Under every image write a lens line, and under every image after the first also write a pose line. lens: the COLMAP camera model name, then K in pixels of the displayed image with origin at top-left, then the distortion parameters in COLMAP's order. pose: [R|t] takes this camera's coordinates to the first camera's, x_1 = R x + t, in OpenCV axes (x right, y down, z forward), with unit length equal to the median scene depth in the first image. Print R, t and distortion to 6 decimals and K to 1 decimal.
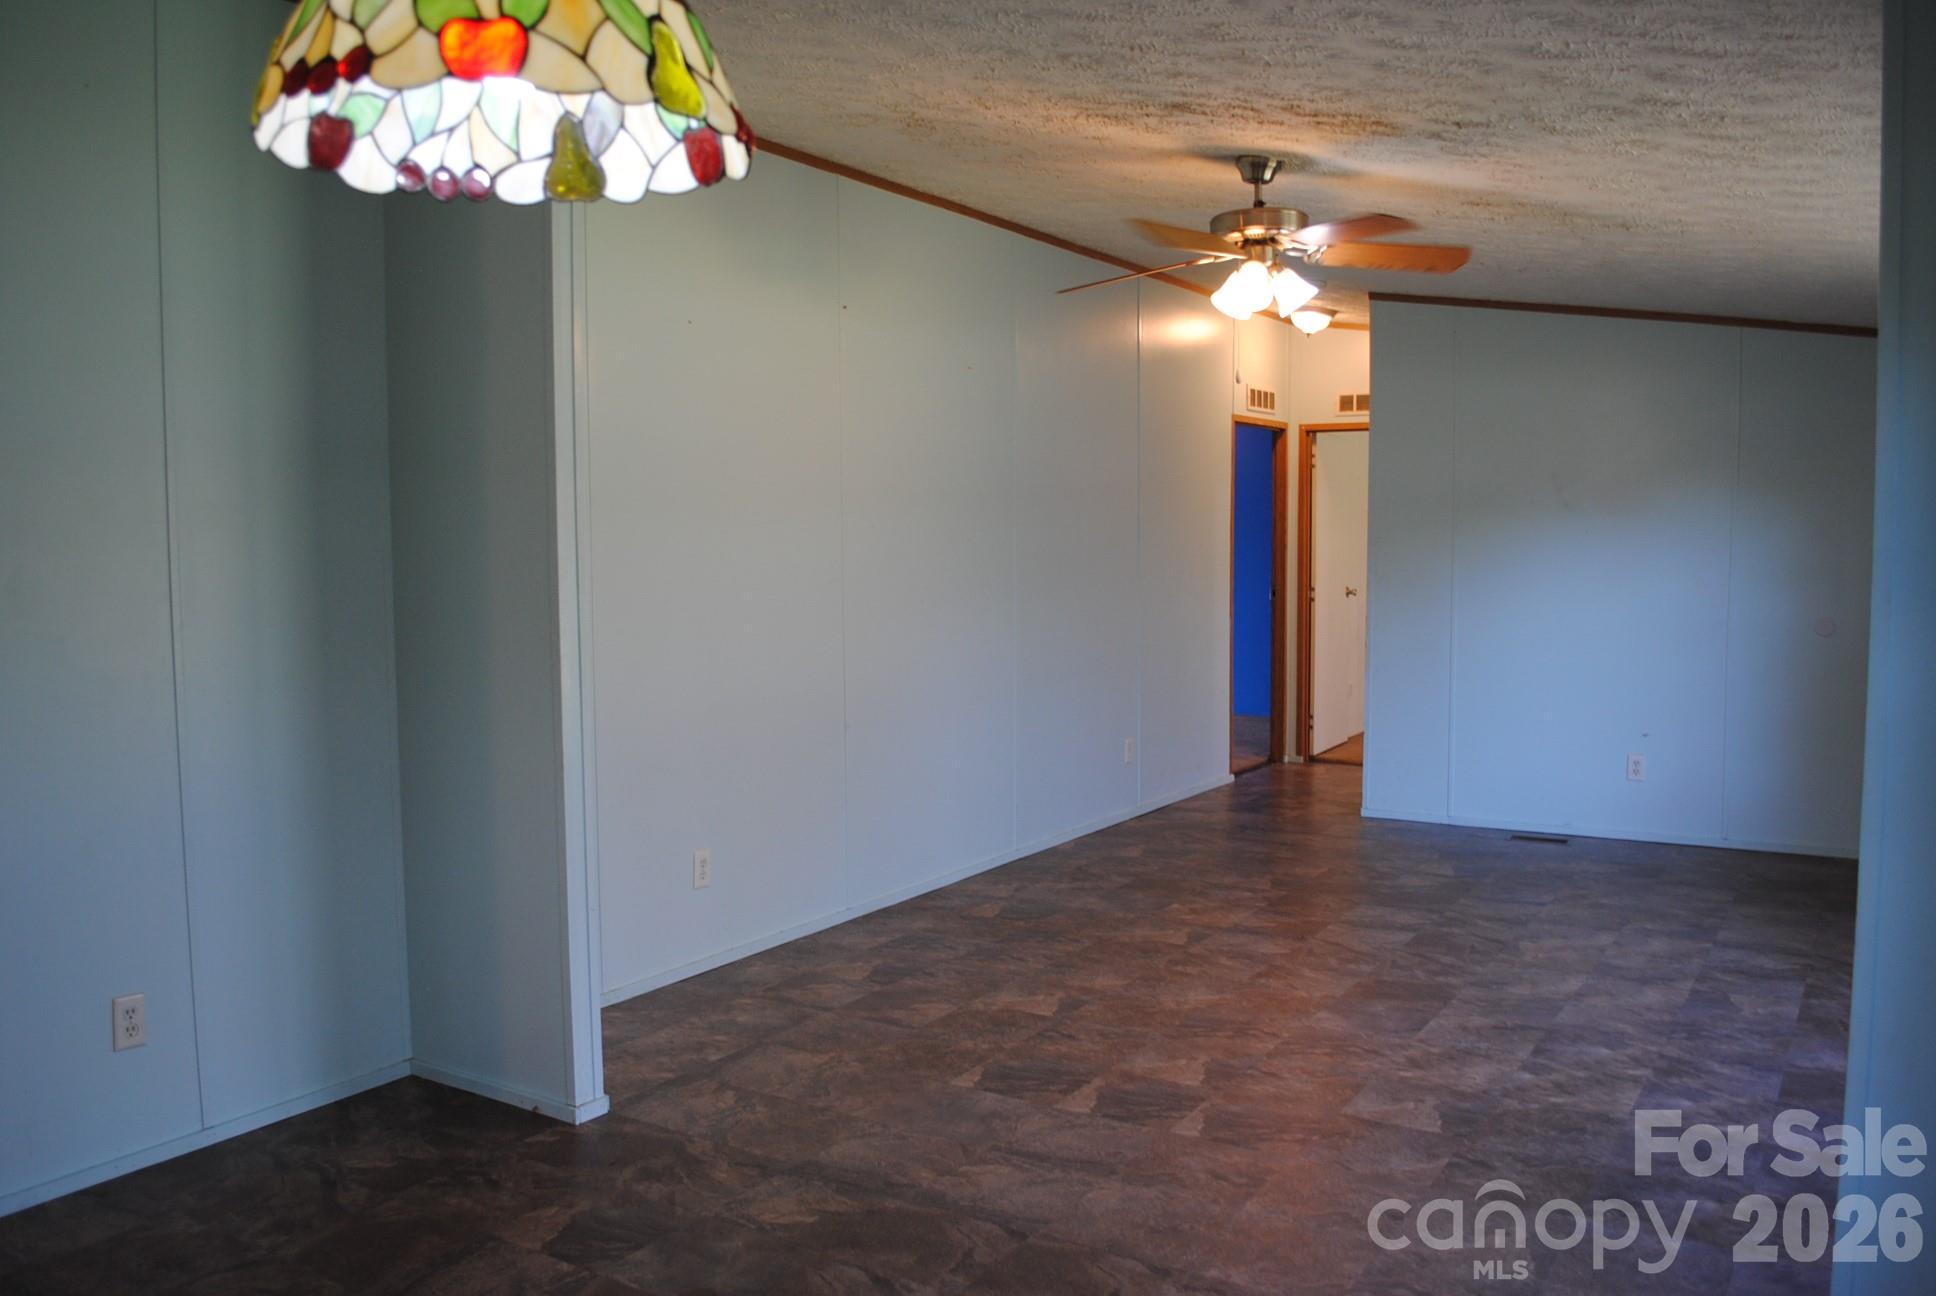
lens RADIAL K [[1541.1, 0, 948.5], [0, 1541.1, 654.4], [0, 0, 1]] dist [-0.079897, 0.013284]
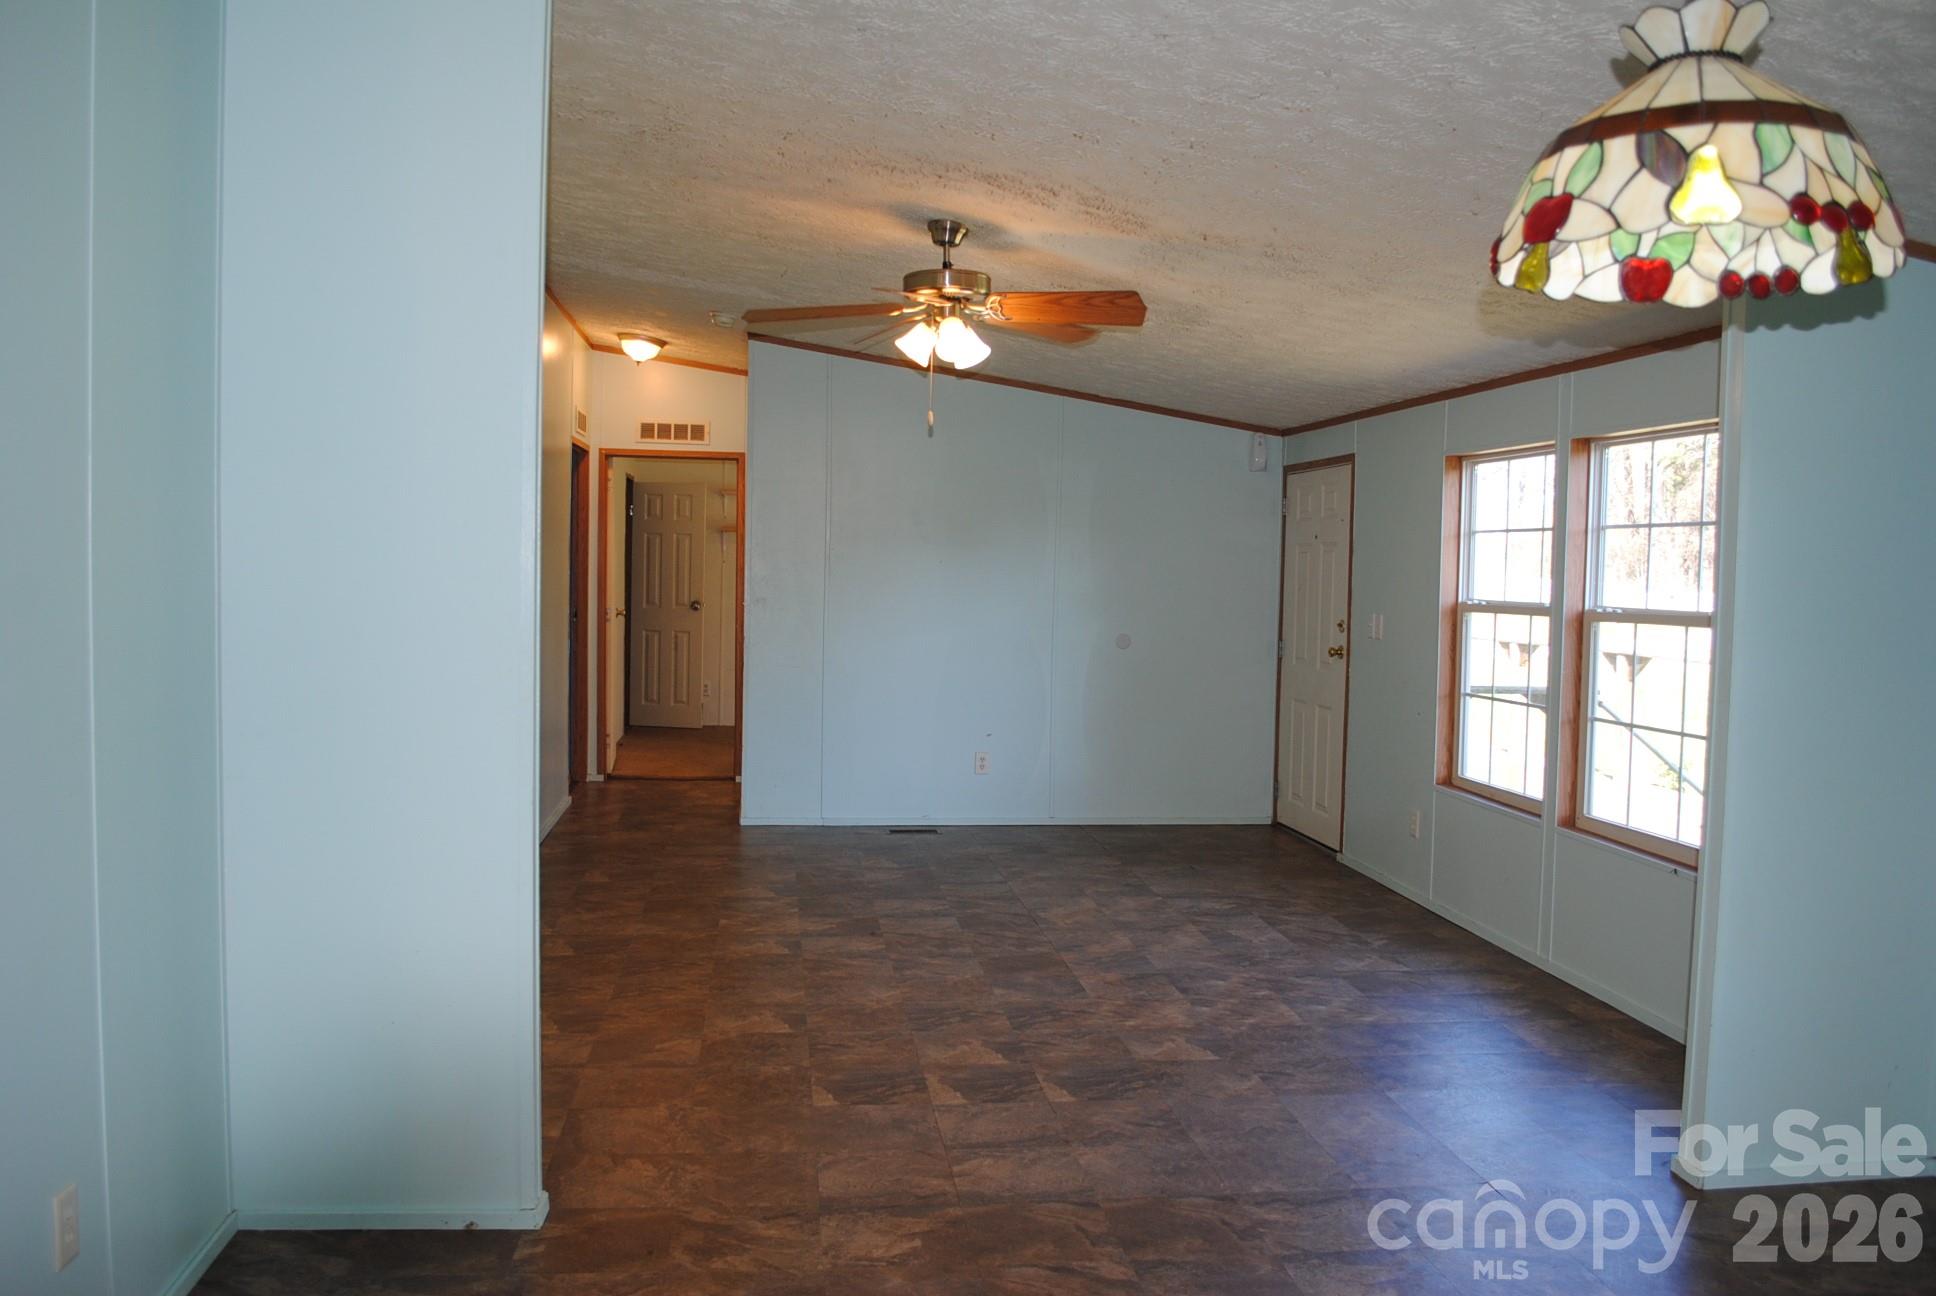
lens RADIAL K [[1541.1, 0, 948.5], [0, 1541.1, 654.4], [0, 0, 1]] dist [-0.079897, 0.013284]
pose [[0.774244, -0.016078, 0.632683, -0.515999], [0.023475, 0.999719, -0.003322, -0.009755], [-0.632451, 0.017424, 0.774404, 0.148725]]
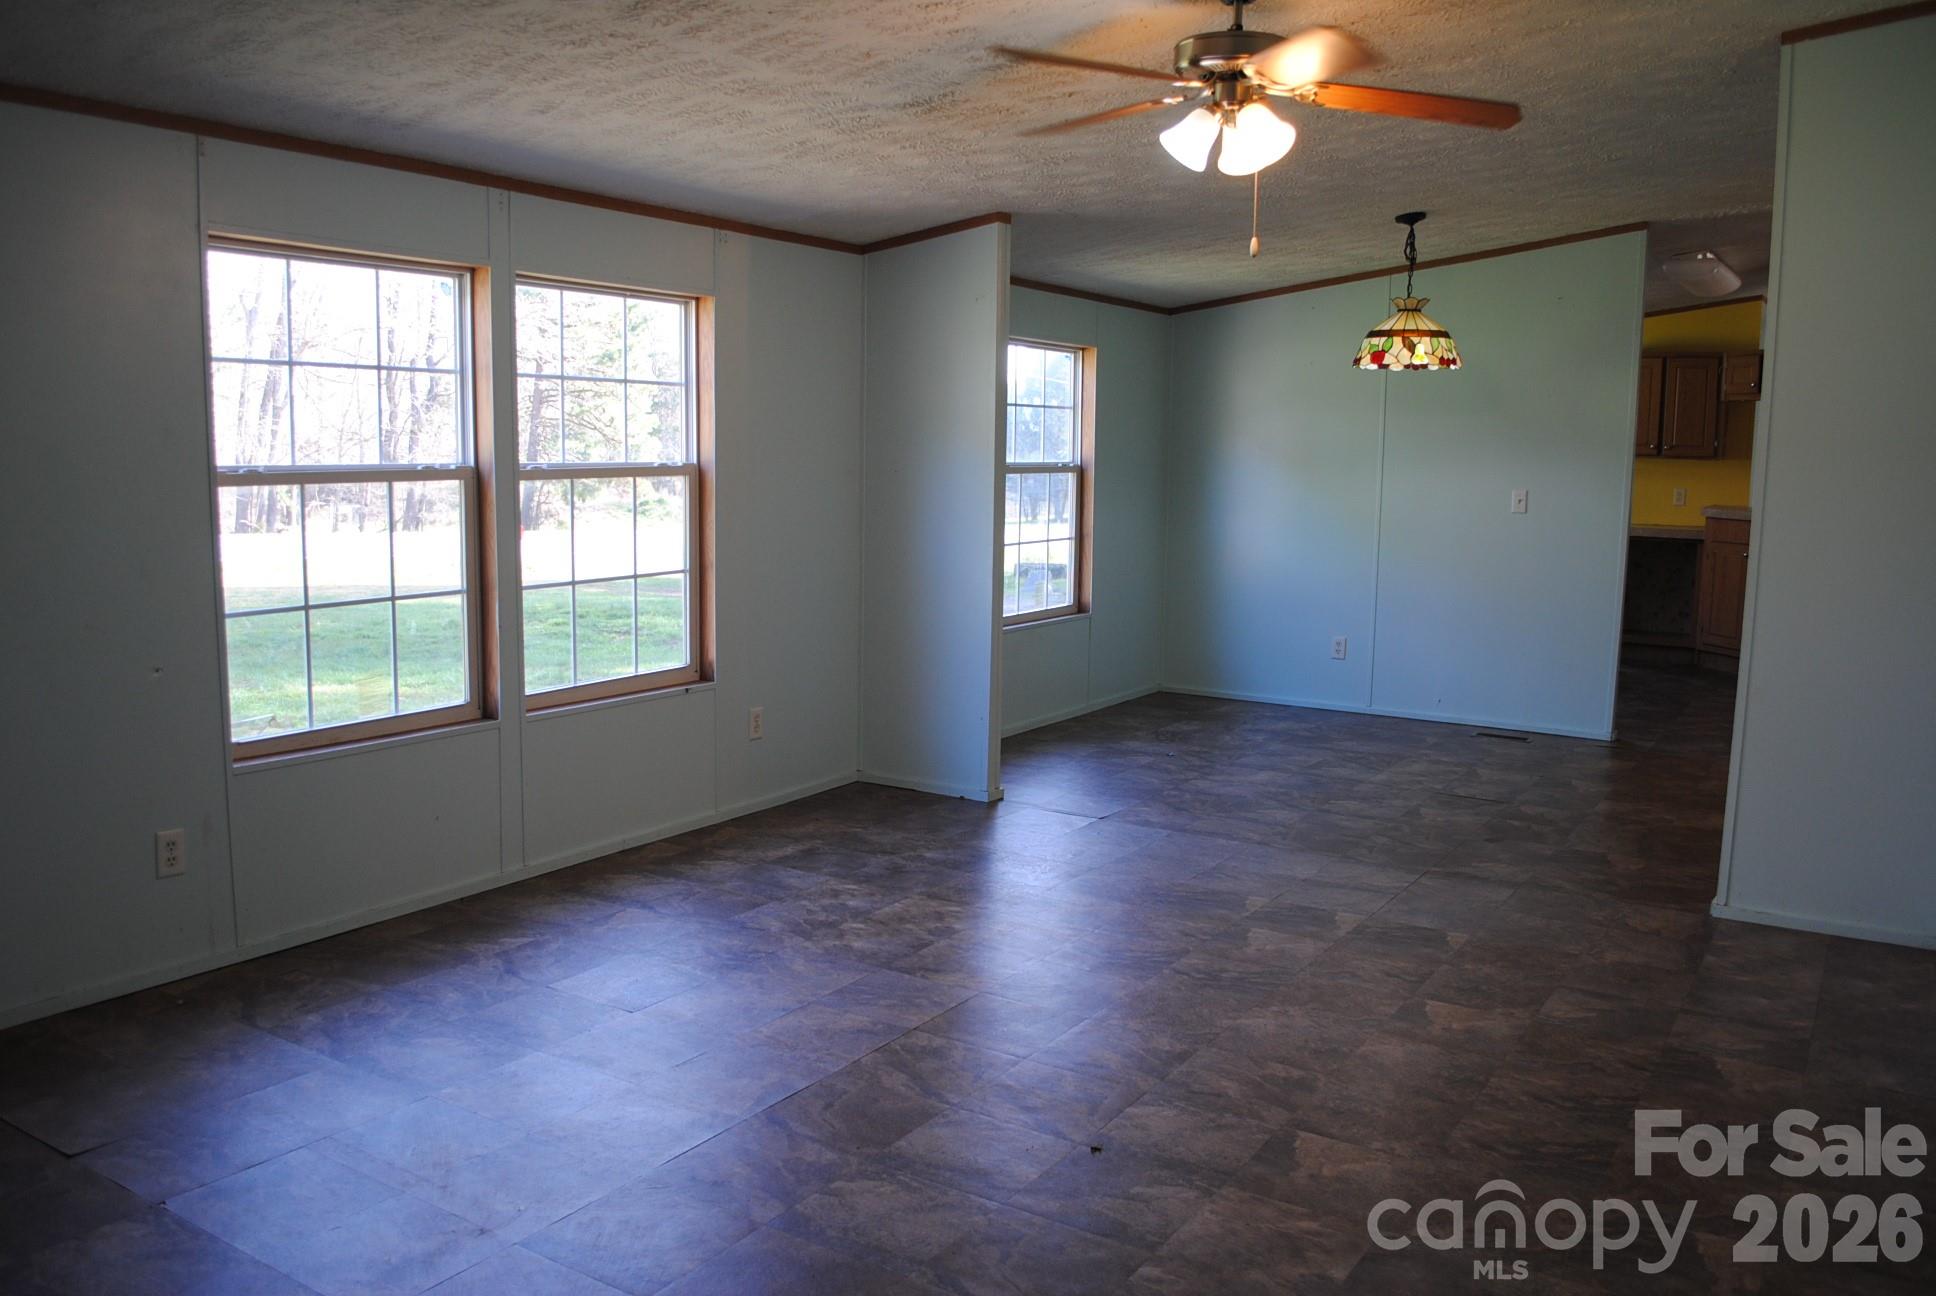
lens RADIAL K [[1541.1, 0, 948.5], [0, 1541.1, 654.4], [0, 0, 1]] dist [-0.079897, 0.013284]
pose [[-0.999885, -0.015074, -0.001359, 0.361263], [-0.015018, 0.977002, 0.212702, -0.146732], [-0.001878, 0.212698, -0.977116, 1.895975]]
